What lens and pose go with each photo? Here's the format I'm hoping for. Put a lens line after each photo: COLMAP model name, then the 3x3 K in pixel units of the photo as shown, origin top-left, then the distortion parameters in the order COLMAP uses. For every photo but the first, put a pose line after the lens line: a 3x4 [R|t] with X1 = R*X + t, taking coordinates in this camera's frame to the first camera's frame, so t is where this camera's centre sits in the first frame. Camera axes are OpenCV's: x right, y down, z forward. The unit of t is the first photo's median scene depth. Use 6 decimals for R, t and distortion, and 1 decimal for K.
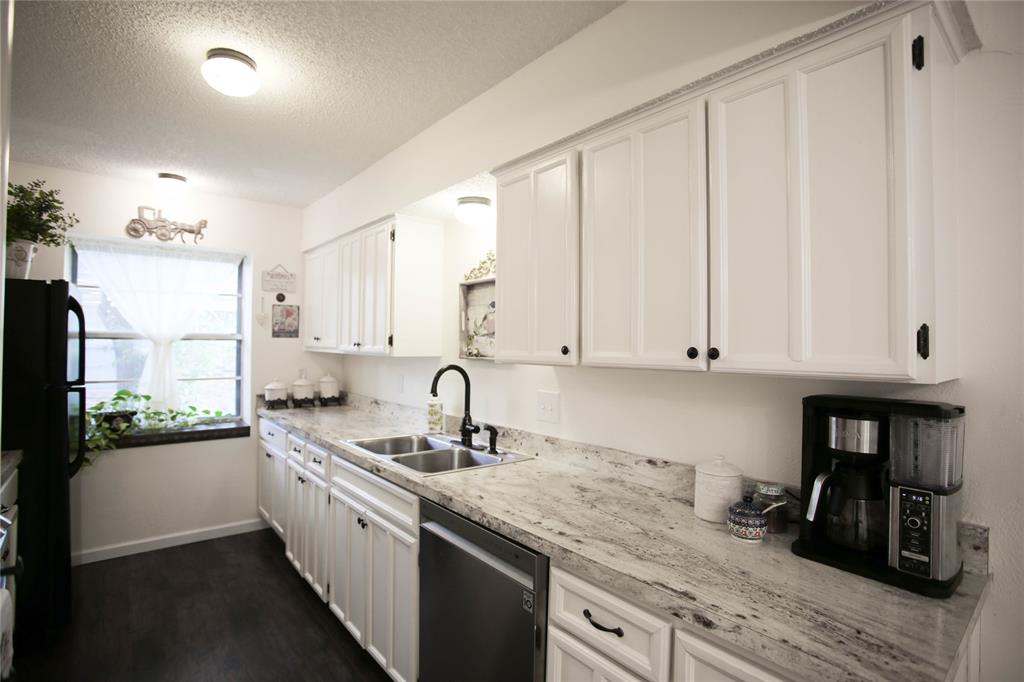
lens RADIAL K [[498.3, 0, 507.9], [0, 498.3, 338.3], [0, 0, 1]] dist [-0.064454, 0.022180]
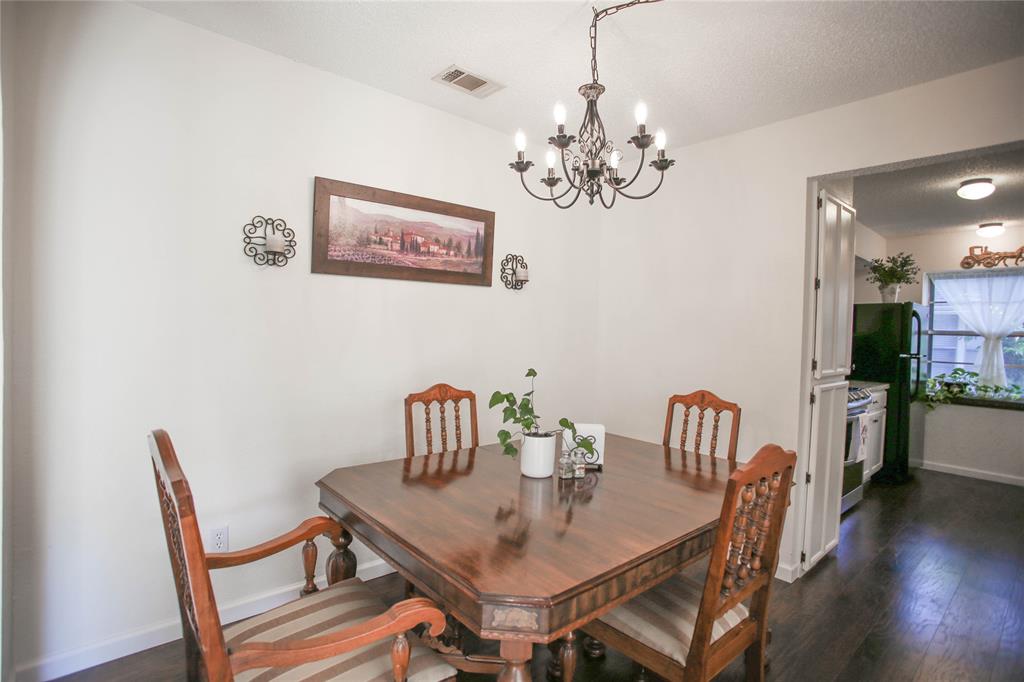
lens RADIAL K [[498.3, 0, 506.7], [0, 498.3, 343.7], [0, 0, 1]] dist [-0.064454, 0.022180]
pose [[0.020204, 0.006013, -0.999778, 0.822717], [-0.022364, 0.999734, 0.005561, 0.062718], [0.999546, 0.022247, 0.020333, -0.561780]]
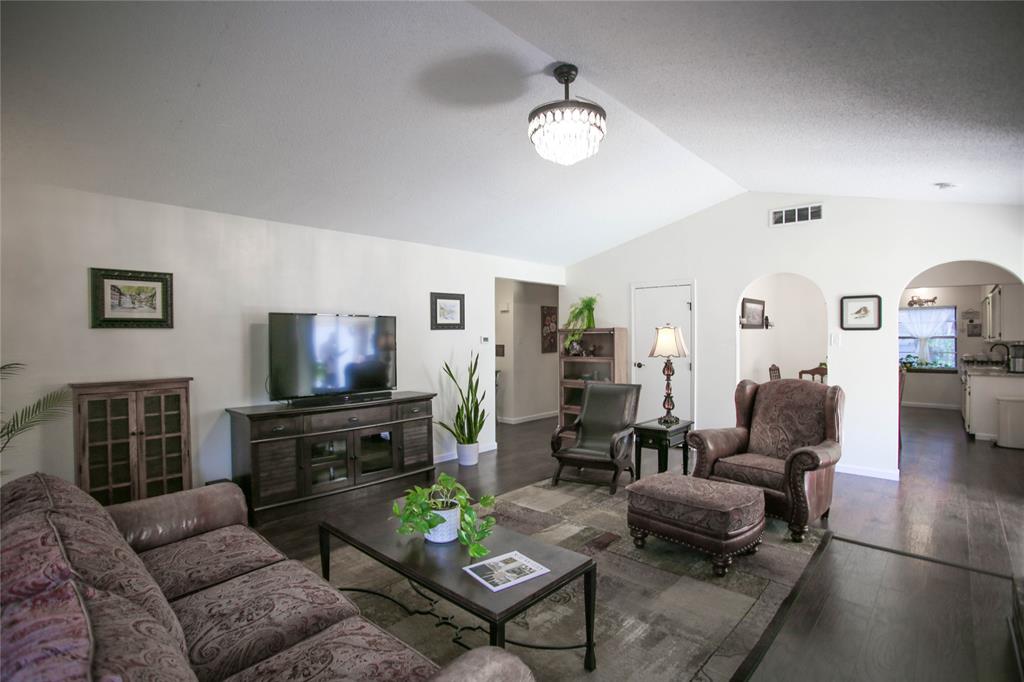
lens RADIAL K [[498.3, 0, 504.6], [0, 498.3, 333.8], [0, 0, 1]] dist [-0.064454, 0.022180]
pose [[0.136406, -0.028130, -0.990254, 2.293846], [0.001969, 0.999603, -0.028124, 0.065259], [0.990651, 0.001887, 0.136407, -2.398764]]
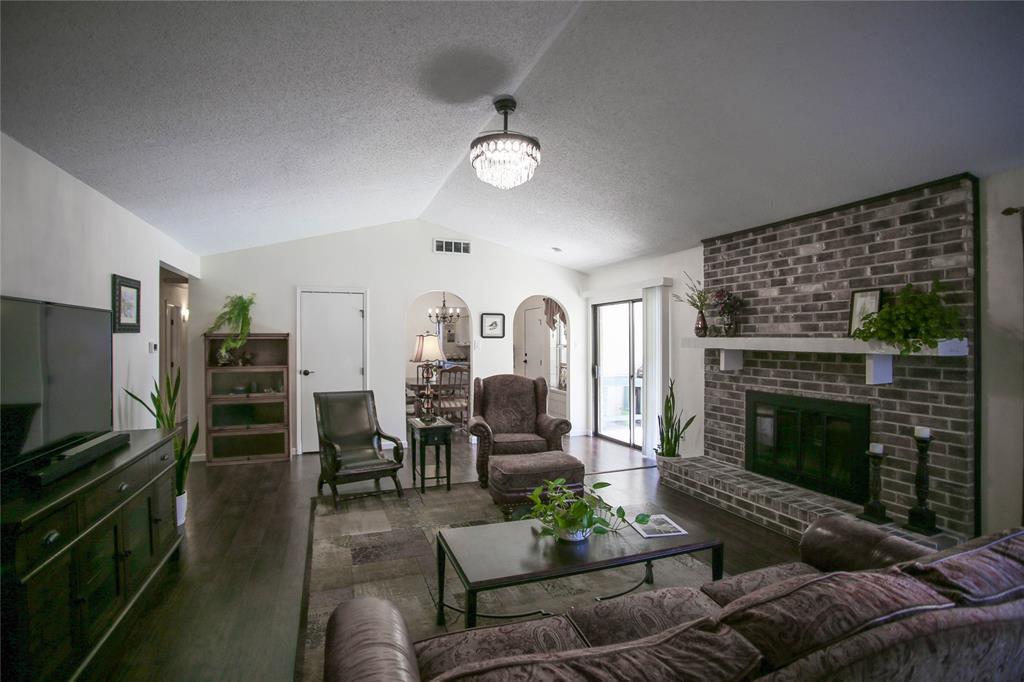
lens RADIAL K [[498.3, 0, 518.1], [0, 498.3, 338.6], [0, 0, 1]] dist [-0.064454, 0.022180]
pose [[0.945169, -0.021896, -0.325846, 1.710730], [0.018745, 0.999742, -0.012807, 0.043649], [0.326043, 0.005997, 0.945336, -3.177780]]
